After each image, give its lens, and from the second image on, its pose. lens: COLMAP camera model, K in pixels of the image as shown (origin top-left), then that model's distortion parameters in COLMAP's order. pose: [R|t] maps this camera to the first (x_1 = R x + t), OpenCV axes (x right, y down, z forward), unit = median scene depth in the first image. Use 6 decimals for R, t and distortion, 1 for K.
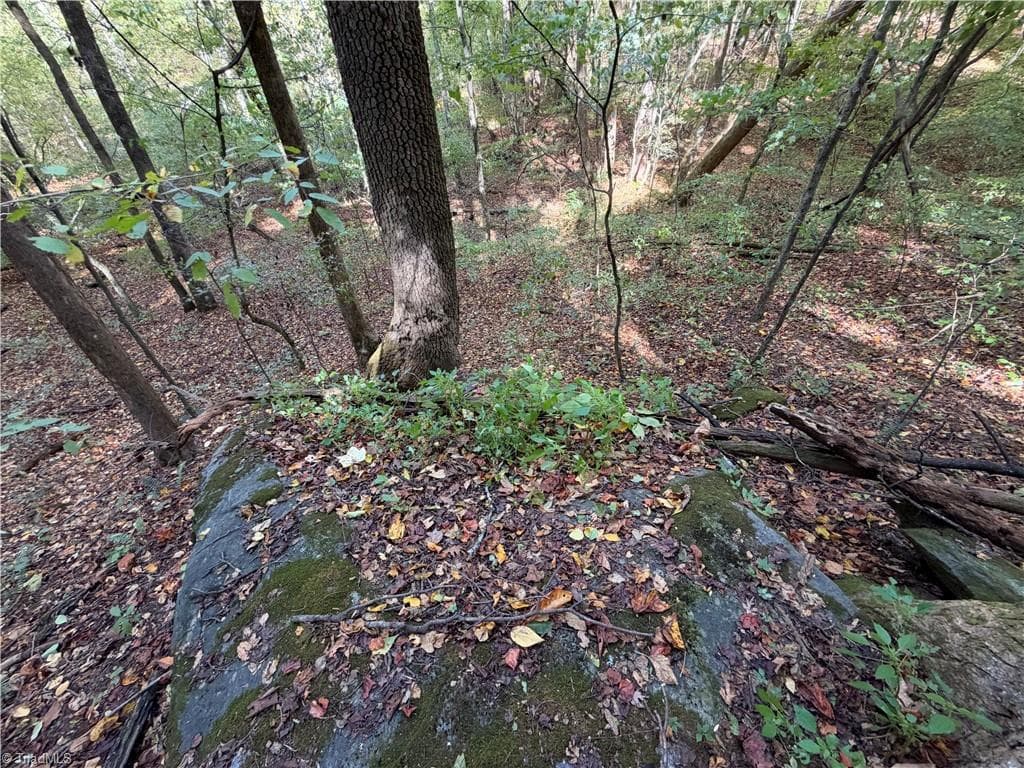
lens RADIAL K [[404.5, 0, 510.3], [0, 404.5, 382.3], [0, 0, 1]] dist [0.001768, 0.000012]
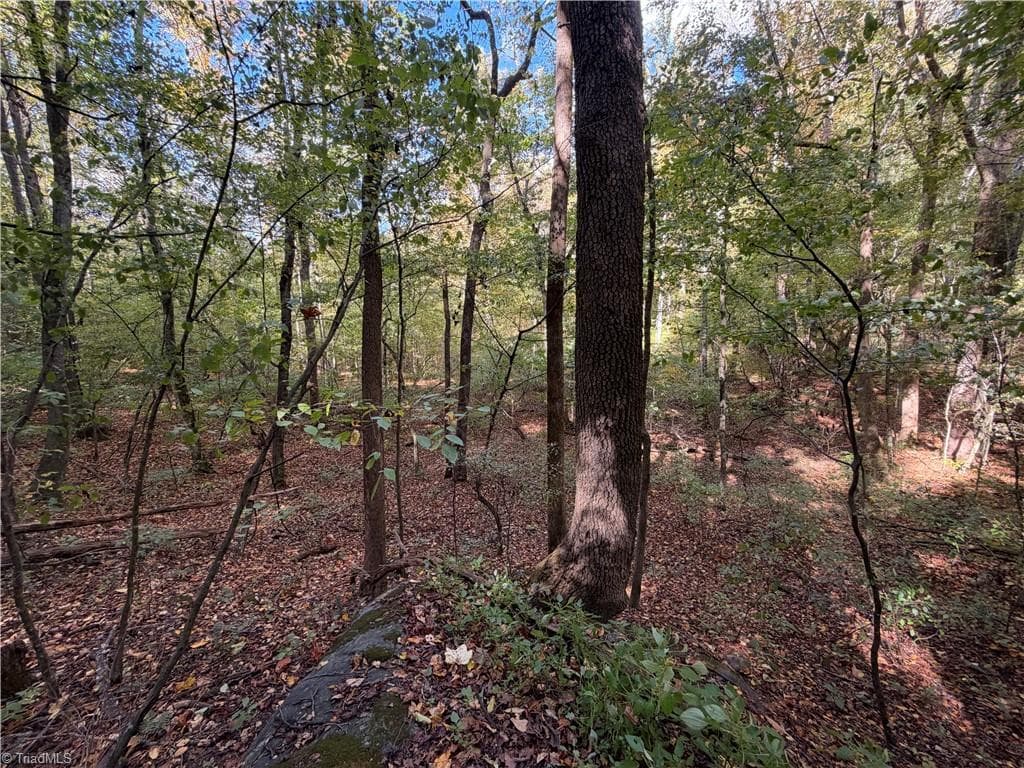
lens RADIAL K [[404.5, 0, 510.3], [0, 404.5, 382.3], [0, 0, 1]] dist [0.001768, 0.000012]
pose [[0.826565, 0.108854, -0.552215, 0.107783], [-0.371980, 0.841958, -0.390816, -0.021657], [0.422401, 0.528447, 0.736424, -0.015456]]
